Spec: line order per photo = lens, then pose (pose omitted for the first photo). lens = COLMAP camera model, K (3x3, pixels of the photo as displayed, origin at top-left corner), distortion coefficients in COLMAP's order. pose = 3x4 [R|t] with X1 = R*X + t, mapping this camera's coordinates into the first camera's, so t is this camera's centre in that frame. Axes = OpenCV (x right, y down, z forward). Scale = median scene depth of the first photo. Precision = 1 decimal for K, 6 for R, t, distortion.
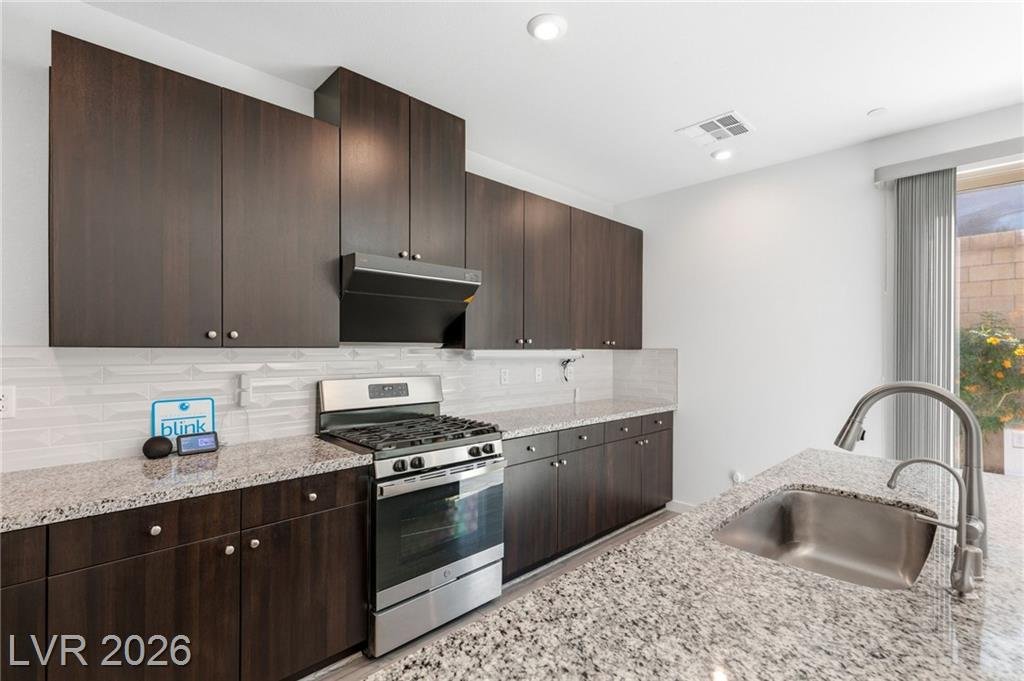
lens RADIAL K [[465.8, 0, 511.0], [0, 465.8, 350.4], [0, 0, 1]] dist [0.004068, -0.000644]
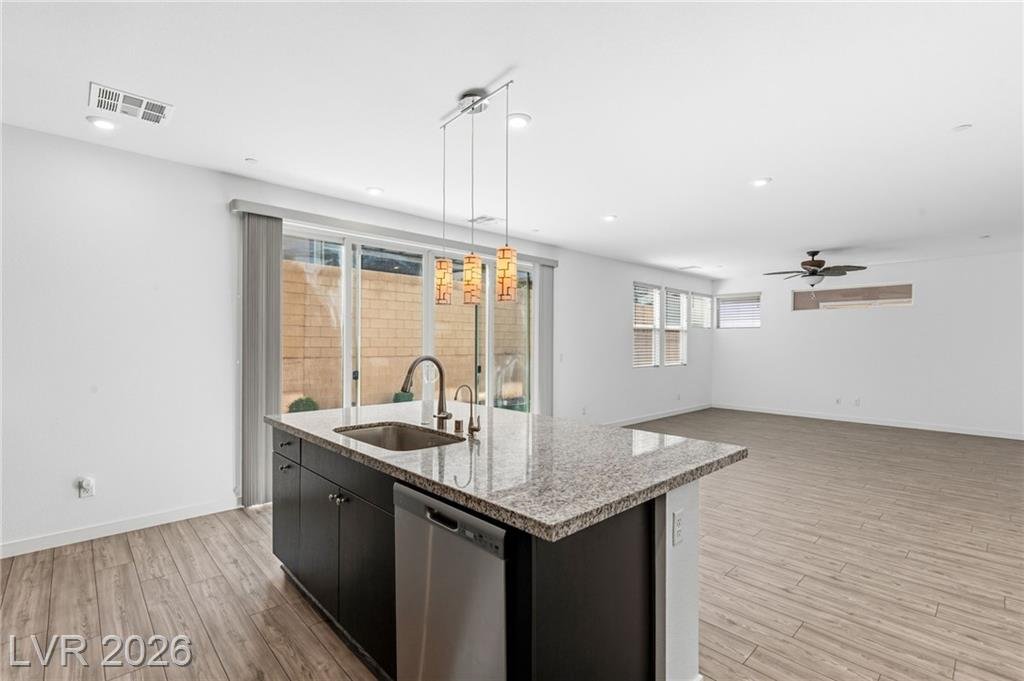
lens RADIAL K [[465.8, 0, 512.8], [0, 465.8, 343.4], [0, 0, 1]] dist [0.004068, -0.000644]
pose [[0.016369, -0.000904, 0.999866, -0.491238], [0.002556, 0.999996, 0.000862, 0.010651], [-0.999863, 0.002542, 0.016371, 0.211614]]
